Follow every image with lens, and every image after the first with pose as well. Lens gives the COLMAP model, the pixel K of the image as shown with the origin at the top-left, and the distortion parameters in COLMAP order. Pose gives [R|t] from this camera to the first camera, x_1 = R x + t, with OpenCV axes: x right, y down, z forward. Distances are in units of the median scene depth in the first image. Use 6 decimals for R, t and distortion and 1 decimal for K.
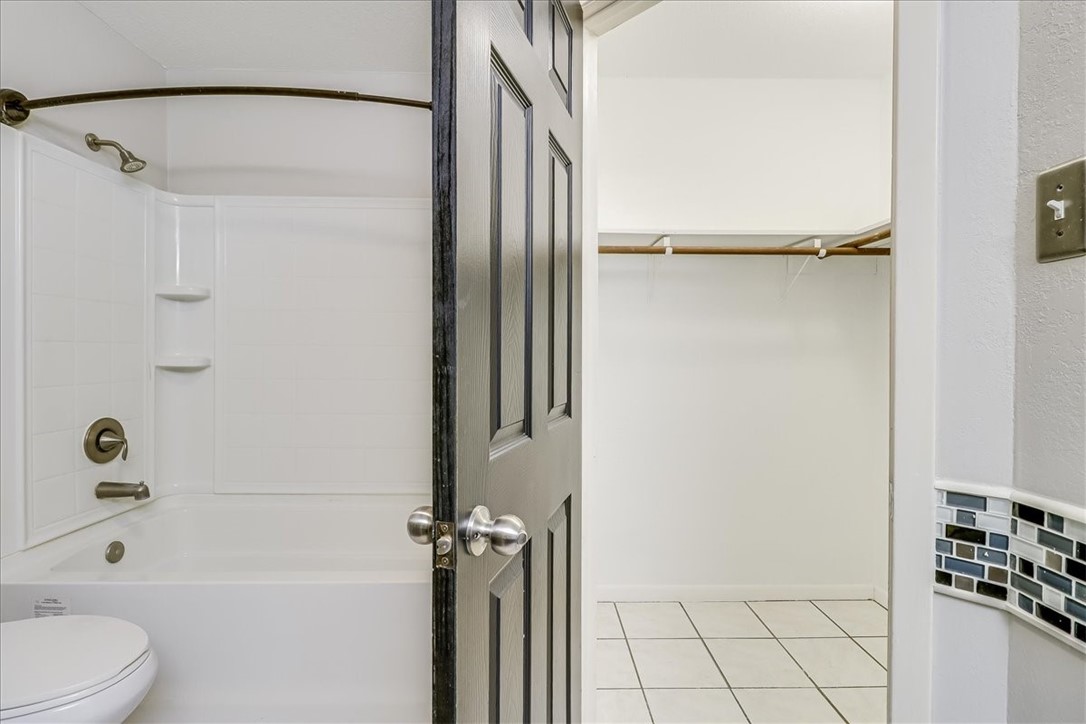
lens RADIAL K [[511.4, 0, 541.9], [0, 511.4, 368.4], [0, 0, 1]] dist [0.000281, 0.000657]
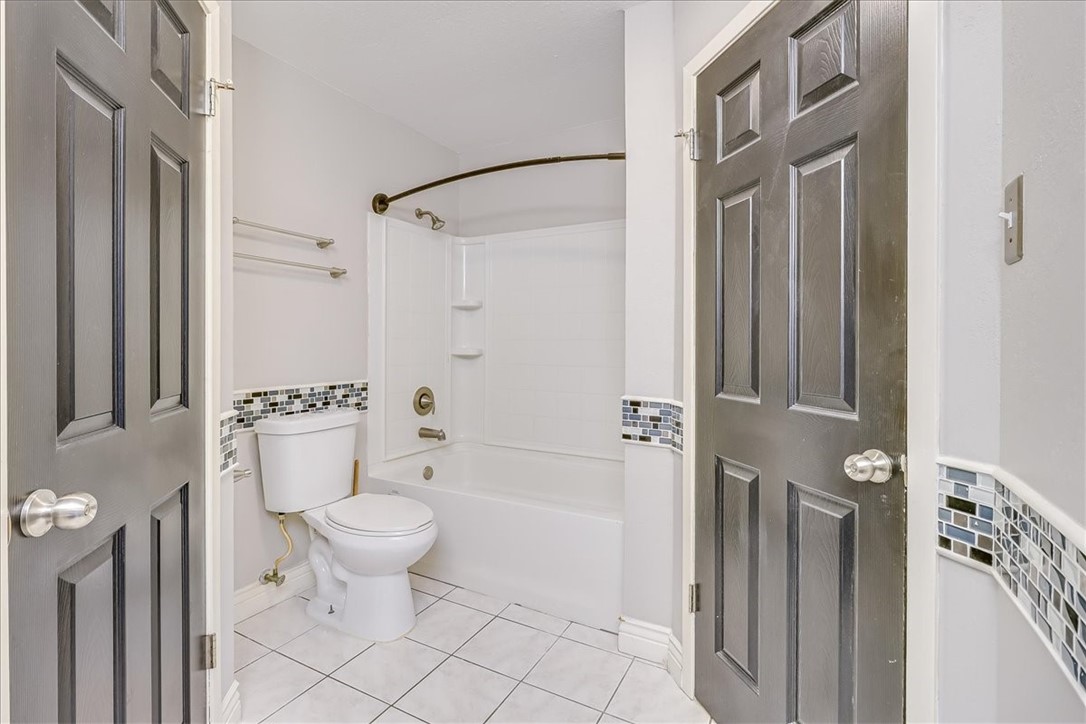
lens RADIAL K [[511.4, 0, 541.9], [0, 511.4, 368.4], [0, 0, 1]] dist [0.000281, 0.000657]
pose [[0.867576, 0.021878, -0.496823, 0.305795], [-0.015026, 0.999729, 0.017784, 0.008230], [0.497078, -0.007964, 0.867670, -0.233492]]
